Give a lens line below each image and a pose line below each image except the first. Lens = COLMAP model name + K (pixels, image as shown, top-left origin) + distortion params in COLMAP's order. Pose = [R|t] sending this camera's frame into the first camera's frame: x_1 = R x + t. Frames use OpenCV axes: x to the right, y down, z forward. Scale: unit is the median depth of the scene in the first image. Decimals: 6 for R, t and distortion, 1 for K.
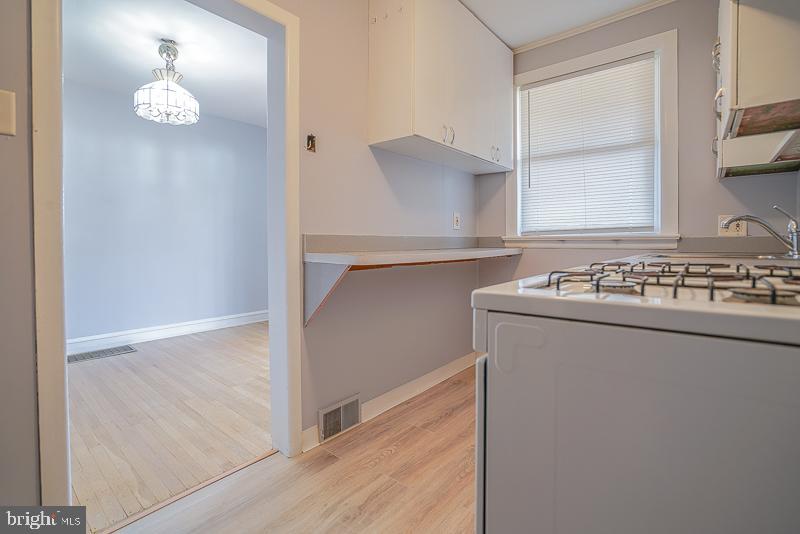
lens RADIAL K [[370.3, 0, 394.9], [0, 370.3, 251.8], [0, 0, 1]] dist [-0.057004, 0.023293]
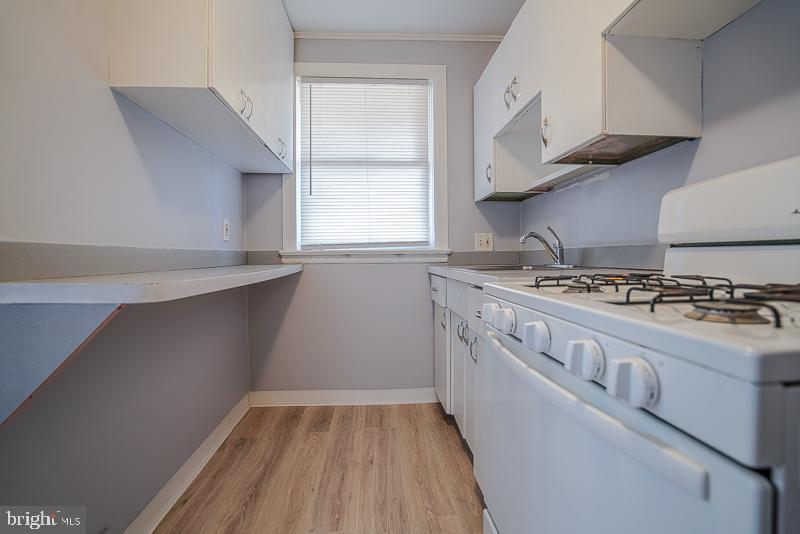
lens RADIAL K [[373.3, 0, 392.6], [0, 373.3, 267.4], [0, 0, 1]] dist [-0.061466, 0.021818]
pose [[0.730980, -0.024248, 0.681968, -0.108745], [0.023342, 0.999672, 0.010525, -0.007014], [-0.682000, 0.008225, 0.731306, 0.235728]]
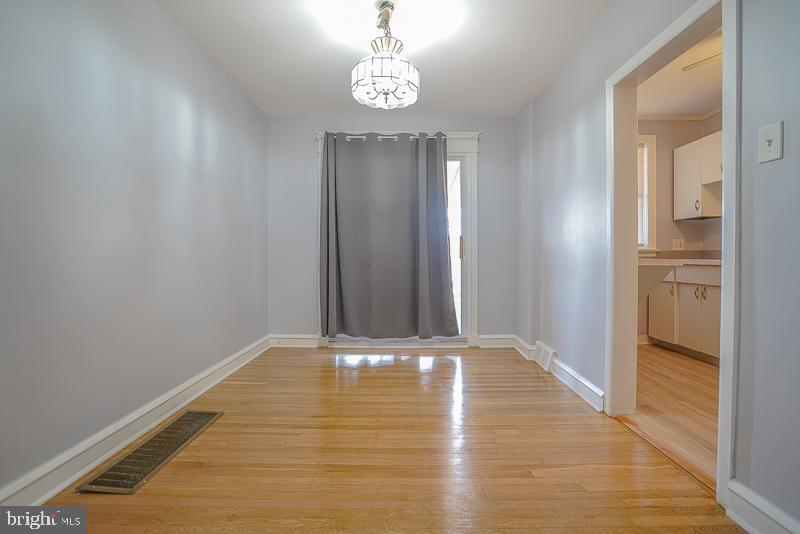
lens RADIAL K [[378.6, 0, 398.0], [0, 378.6, 261.0], [0, 0, 1]] dist [-0.063086, 0.022919]
pose [[0.772363, -0.010425, 0.635096, -1.190513], [0.015032, 0.999885, -0.001868, -0.003485], [-0.635004, 0.010989, 0.772431, 0.337798]]
